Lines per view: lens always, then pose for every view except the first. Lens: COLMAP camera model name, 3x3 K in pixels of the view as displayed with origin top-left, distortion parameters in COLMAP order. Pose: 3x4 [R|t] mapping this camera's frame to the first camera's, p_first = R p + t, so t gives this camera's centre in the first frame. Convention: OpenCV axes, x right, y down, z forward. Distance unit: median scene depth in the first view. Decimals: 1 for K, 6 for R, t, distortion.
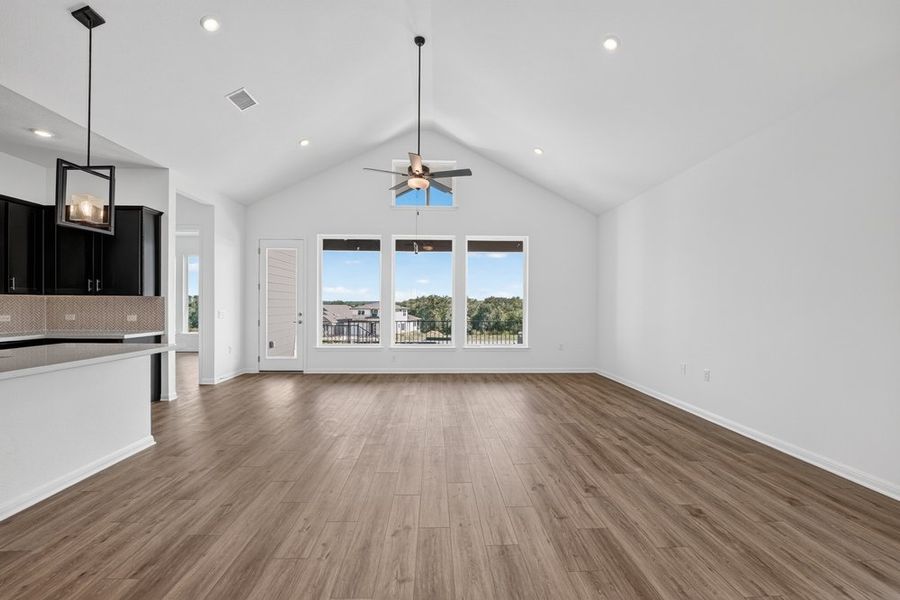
lens RADIAL K [[368.9, 0, 449.5], [0, 368.9, 302.1], [0, 0, 1]] dist [-0.027380, 0.000887]
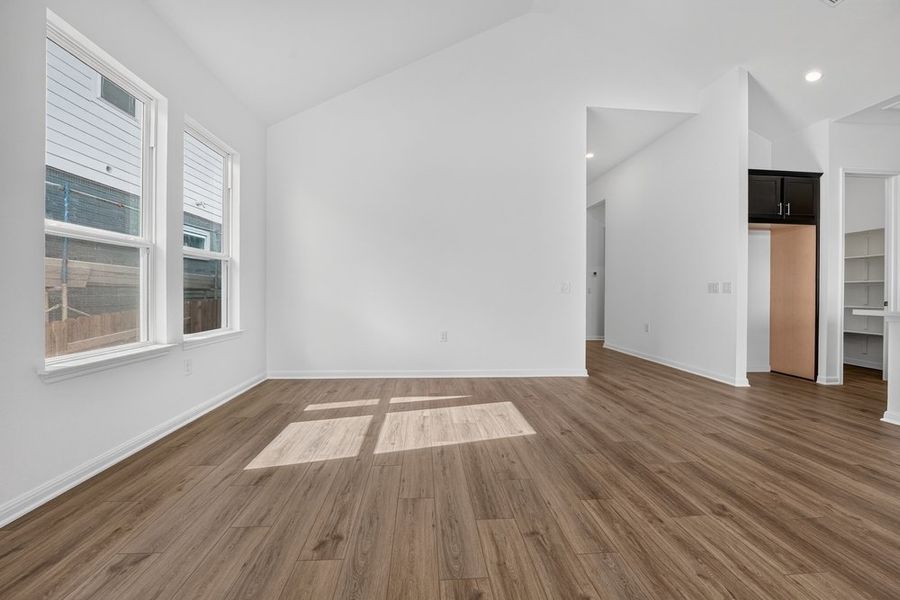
lens RADIAL K [[368.9, 0, 443.5], [0, 368.9, 295.2], [0, 0, 1]] dist [-0.027380, 0.000887]
pose [[-0.999690, -0.010717, -0.022469, 0.267388], [-0.010732, 0.999942, 0.000556, 0.067258], [0.022461, 0.000797, -0.999747, 0.907557]]
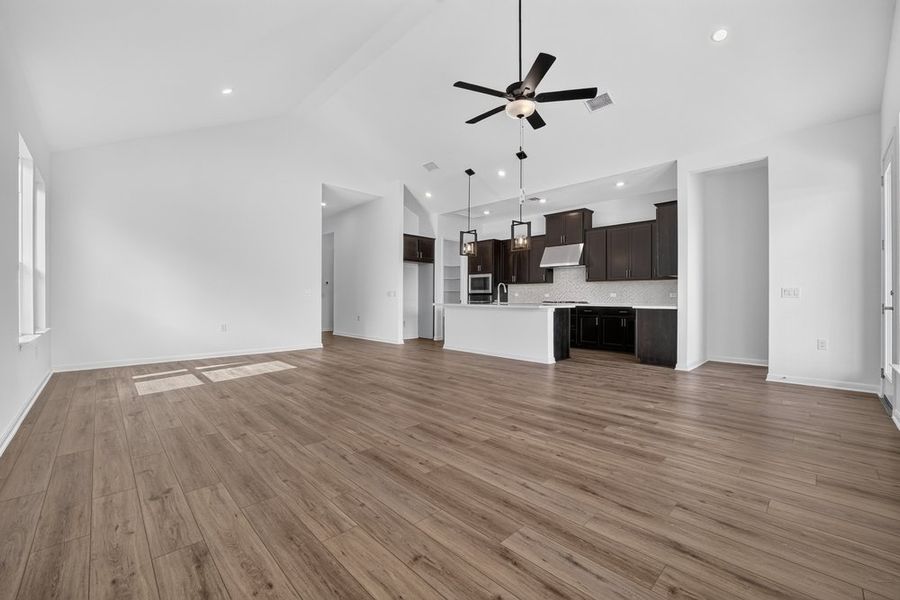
lens RADIAL K [[368.9, 0, 453.6], [0, 368.9, 299.3], [0, 0, 1]] dist [-0.027380, 0.000887]
pose [[-0.736832, -0.003401, -0.676068, 0.571583], [-0.002159, 0.999994, -0.002678, 0.073109], [0.676073, -0.000514, -0.736835, 1.615893]]
